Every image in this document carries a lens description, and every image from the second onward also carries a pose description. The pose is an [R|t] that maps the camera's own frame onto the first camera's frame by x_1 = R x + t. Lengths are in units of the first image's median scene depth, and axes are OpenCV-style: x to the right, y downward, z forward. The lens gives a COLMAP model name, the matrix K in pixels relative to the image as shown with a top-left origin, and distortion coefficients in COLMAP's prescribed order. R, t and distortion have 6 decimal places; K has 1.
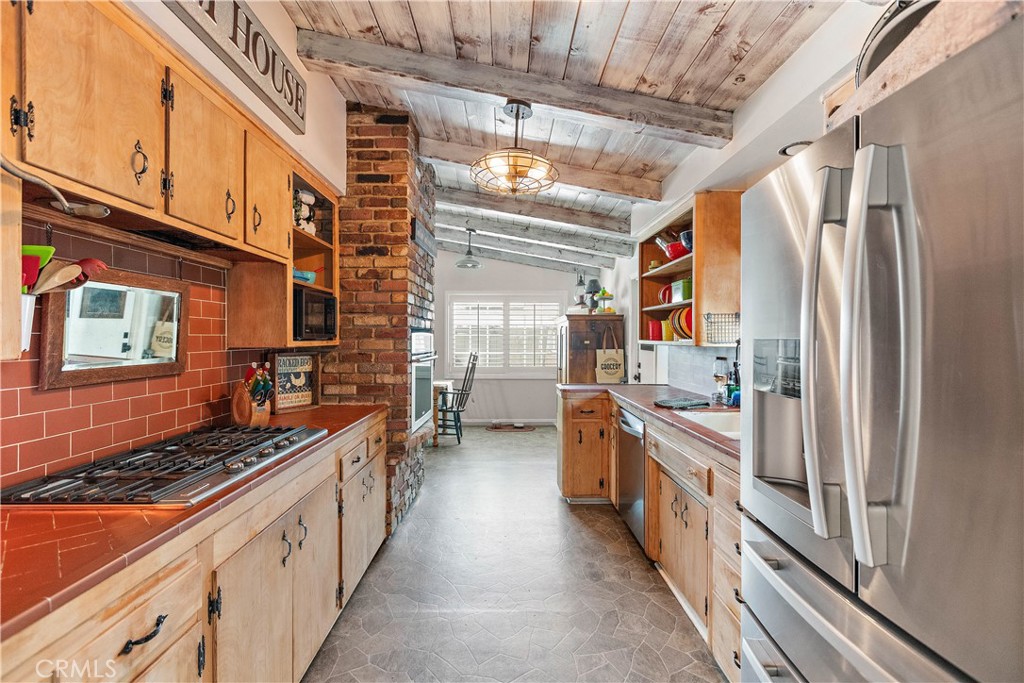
lens RADIAL K [[459.0, 0, 506.4], [0, 459.0, 326.6], [0, 0, 1]] dist [0.002290, 0.000357]
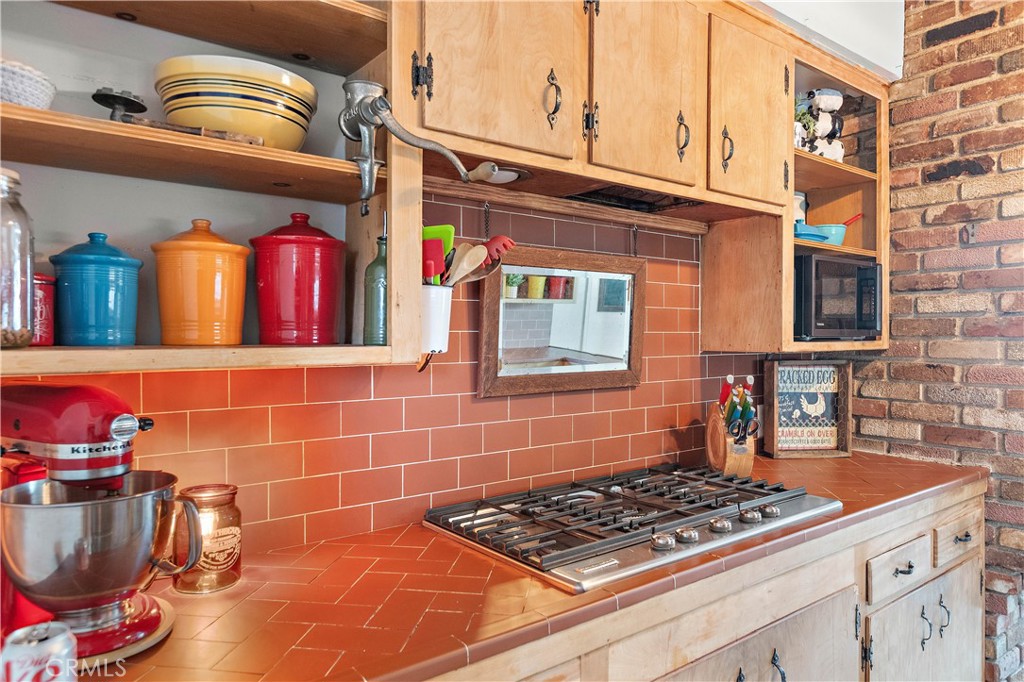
lens RADIAL K [[661.3, 0, 512.0], [0, 661.3, 341.0], [0, 0, 1]] dist [-0.002446, -0.002695]
pose [[0.600123, 0.006359, -0.799882, 0.007061], [0.019936, 0.999539, 0.022903, 0.003298], [0.799659, -0.029691, 0.599720, 0.202715]]
